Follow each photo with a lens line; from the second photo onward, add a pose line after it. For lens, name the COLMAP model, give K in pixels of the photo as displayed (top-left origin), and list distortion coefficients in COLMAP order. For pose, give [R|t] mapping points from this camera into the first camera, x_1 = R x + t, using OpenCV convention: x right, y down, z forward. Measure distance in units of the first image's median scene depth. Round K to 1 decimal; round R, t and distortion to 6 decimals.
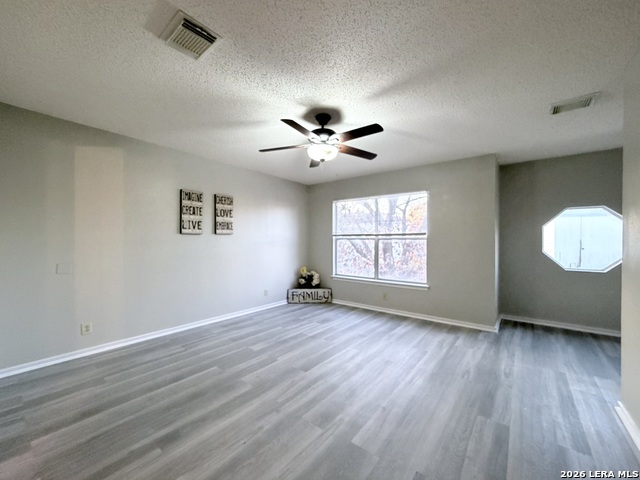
lens RADIAL K [[255.6, 0, 318.5], [0, 255.6, 240.7], [0, 0, 1]] dist [-0.000100, 0.000146]
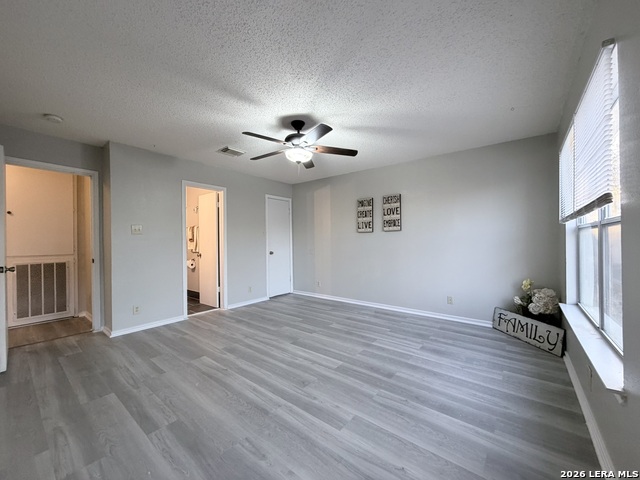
lens RADIAL K [[255.6, 0, 318.5], [0, 255.6, 240.7], [0, 0, 1]] dist [-0.000100, 0.000146]
pose [[-0.007432, -0.006975, -0.999948, 0.771482], [0.009712, 0.999928, -0.007047, 0.022291], [0.999925, -0.009764, -0.007364, 0.756065]]
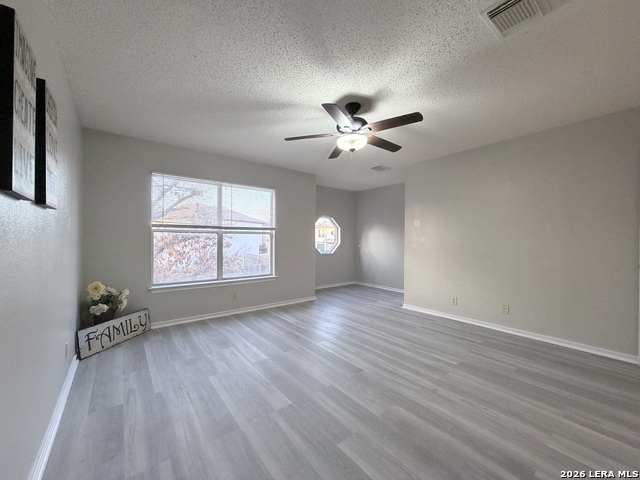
lens RADIAL K [[255.6, 0, 318.5], [0, 255.6, 240.7], [0, 0, 1]] dist [-0.000100, 0.000146]
pose [[0.237335, -0.006310, 0.971407, -0.663886], [-0.005132, 0.999957, 0.007749, 0.016344], [-0.971414, -0.006824, 0.237292, 0.618785]]
